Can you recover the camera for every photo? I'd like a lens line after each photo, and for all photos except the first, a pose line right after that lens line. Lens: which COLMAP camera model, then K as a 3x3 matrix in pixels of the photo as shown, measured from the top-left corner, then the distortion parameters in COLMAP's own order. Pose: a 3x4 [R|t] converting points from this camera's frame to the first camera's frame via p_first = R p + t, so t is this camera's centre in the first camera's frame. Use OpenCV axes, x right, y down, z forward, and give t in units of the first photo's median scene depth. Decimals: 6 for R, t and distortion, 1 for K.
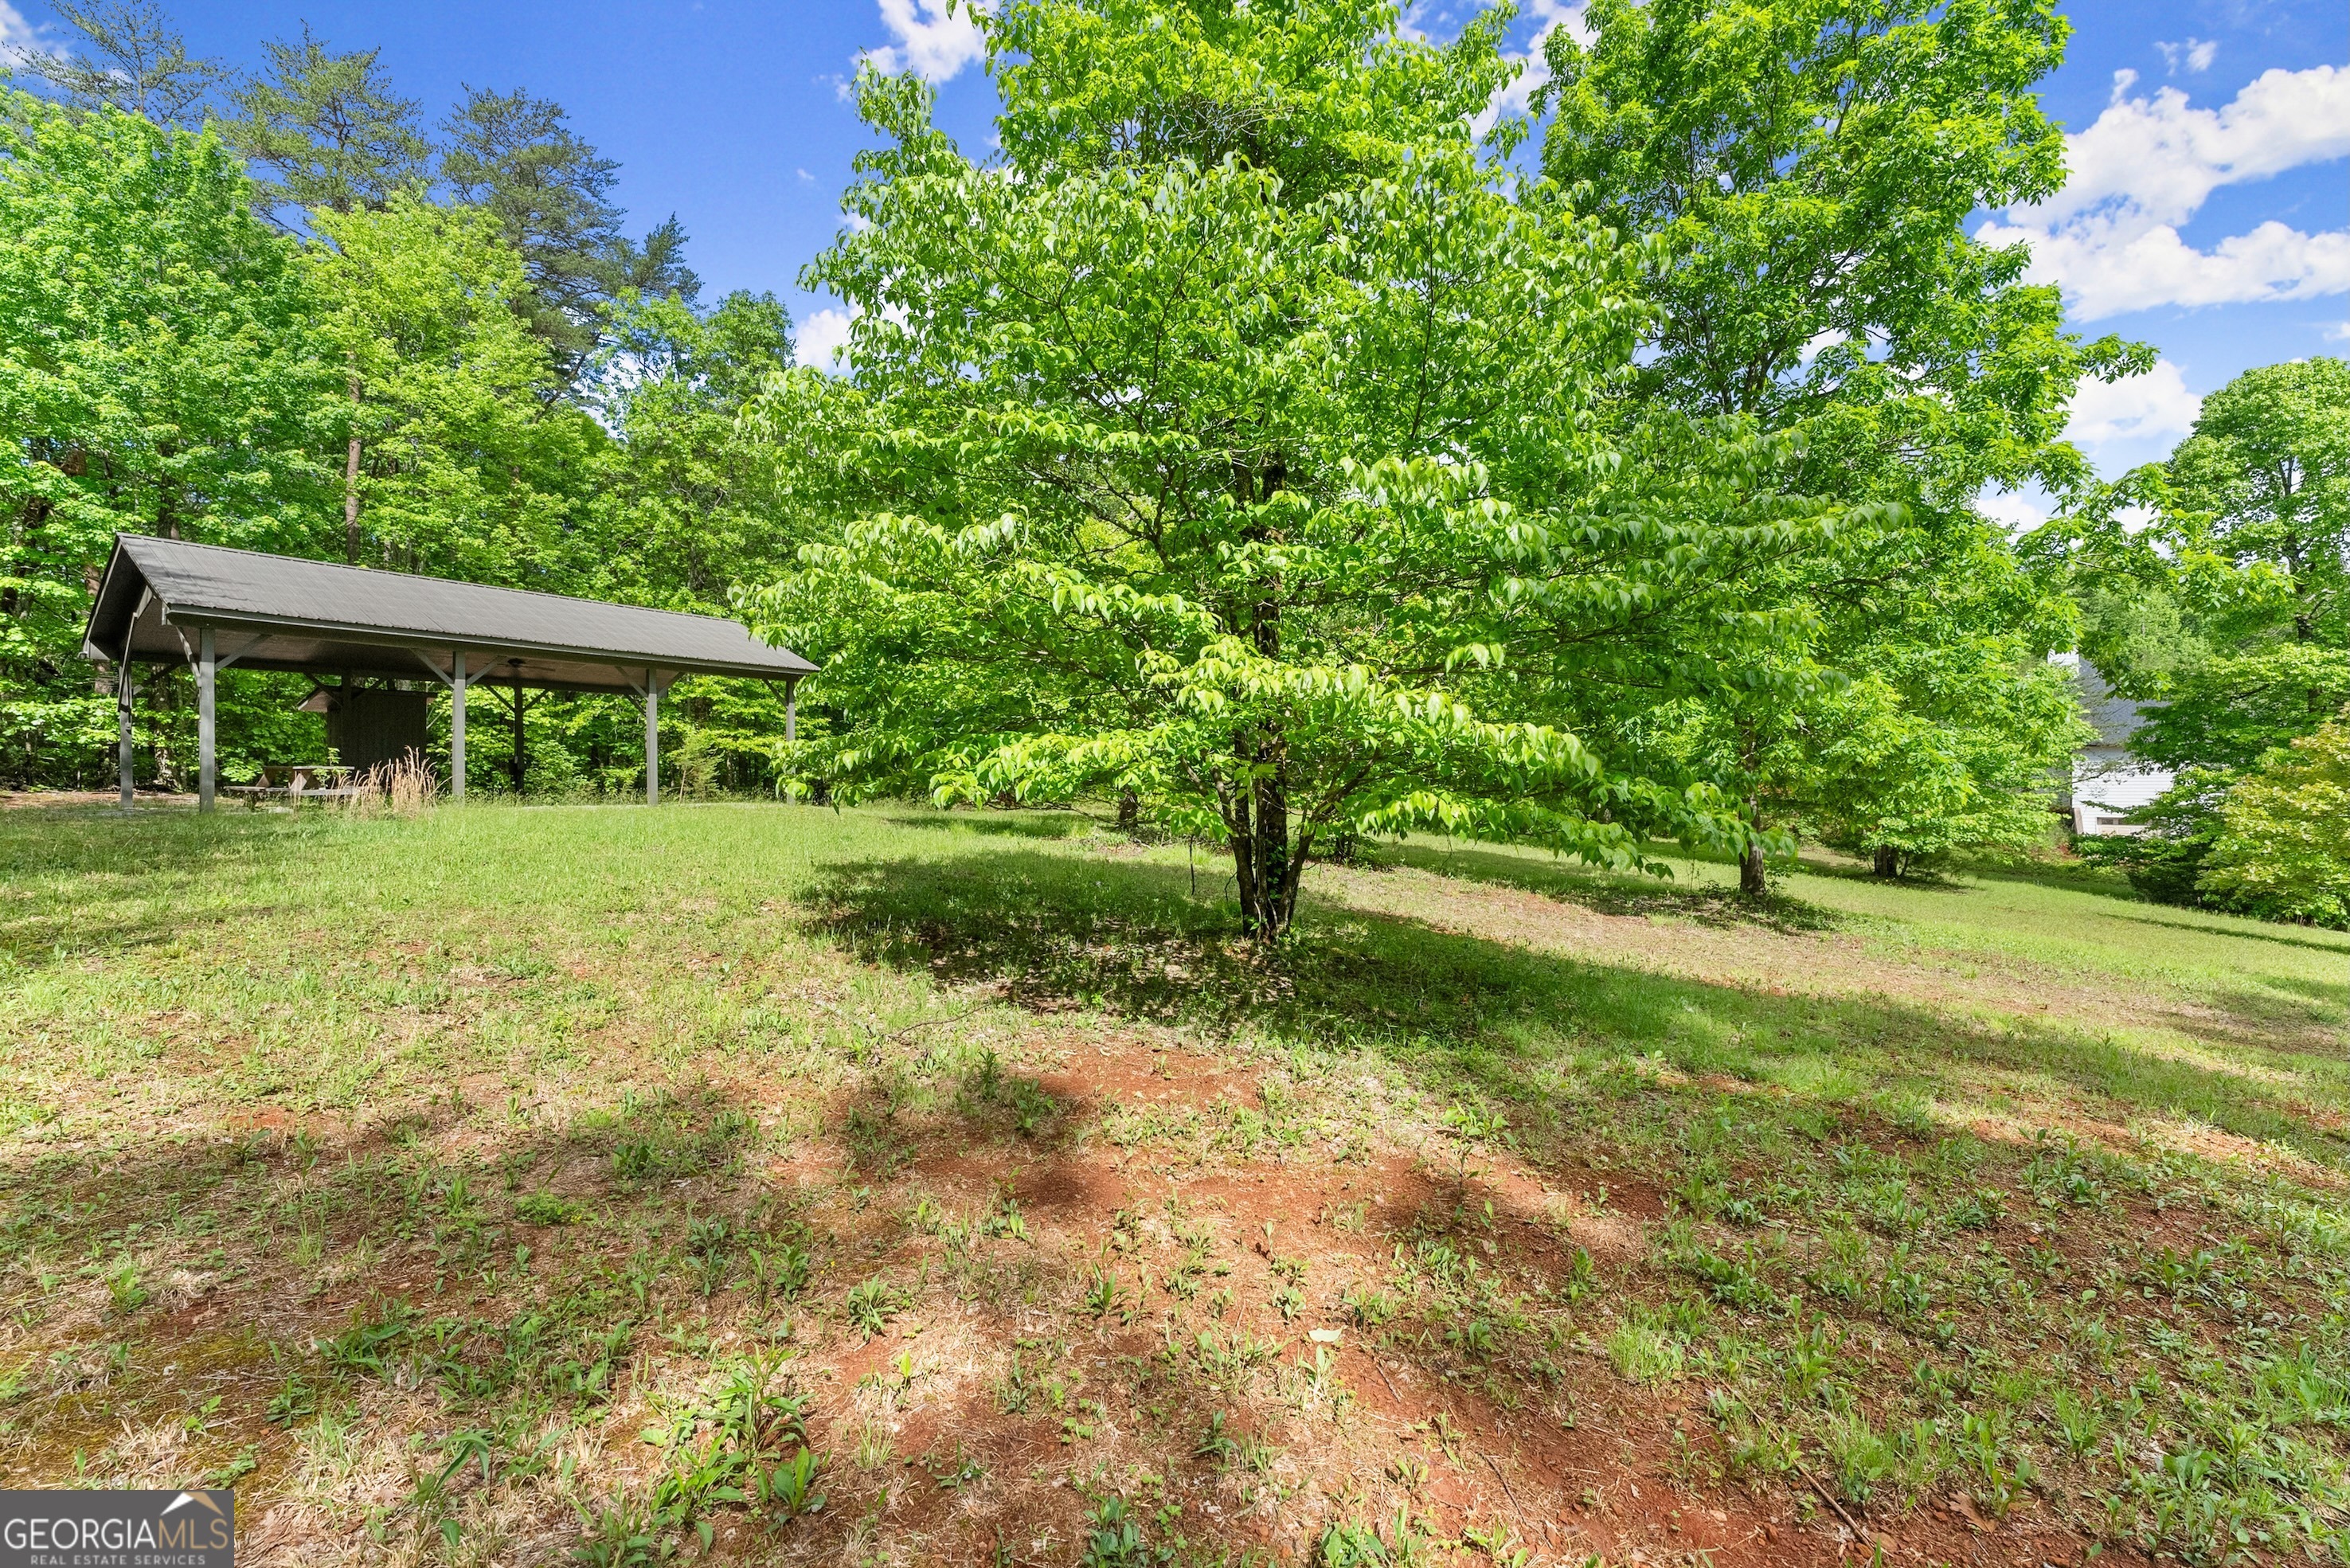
lens RADIAL K [[943.3, 0, 1173.6], [0, 943.3, 782.9], [0, 0, 1]] dist [0.004130, 0.000752]
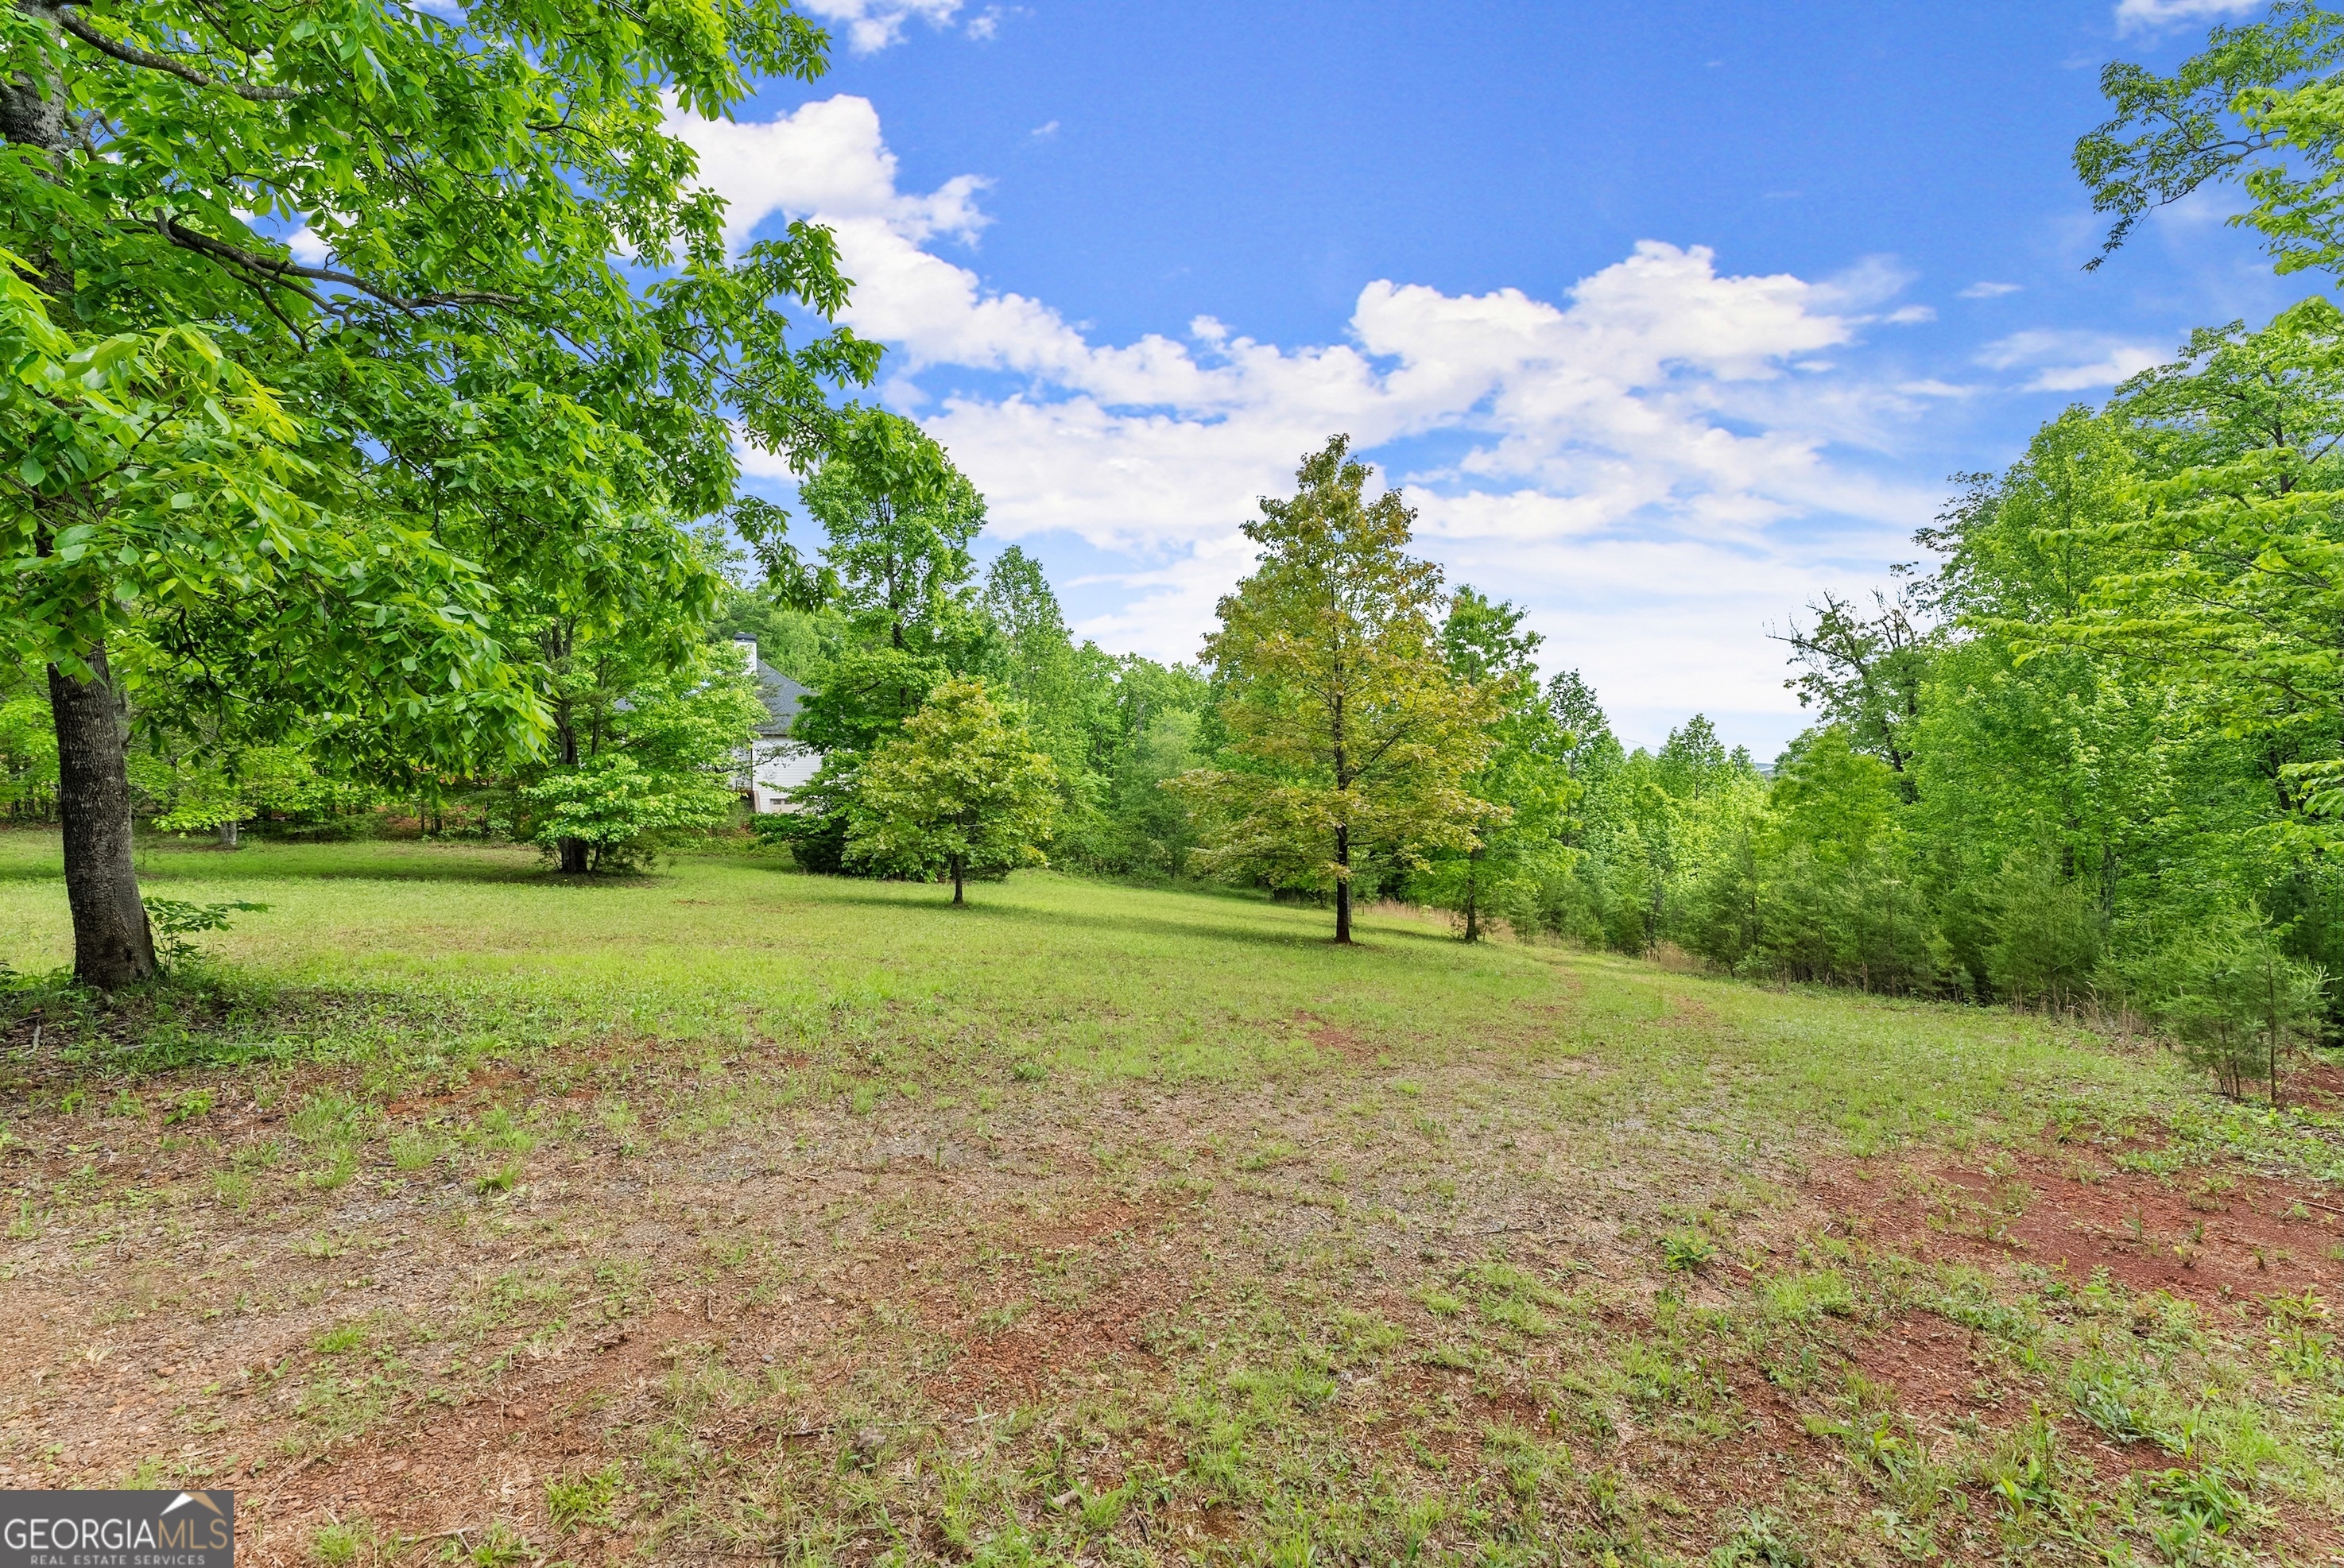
lens RADIAL K [[940.9, 0, 1171.9], [0, 940.9, 779.5], [0, 0, 1]] dist [0.004130, 0.000752]
pose [[0.386160, -0.006284, 0.922410, 0.207301], [0.002101, 0.999980, 0.005933, 0.013707], [-0.922429, -0.000353, 0.386165, 0.208728]]
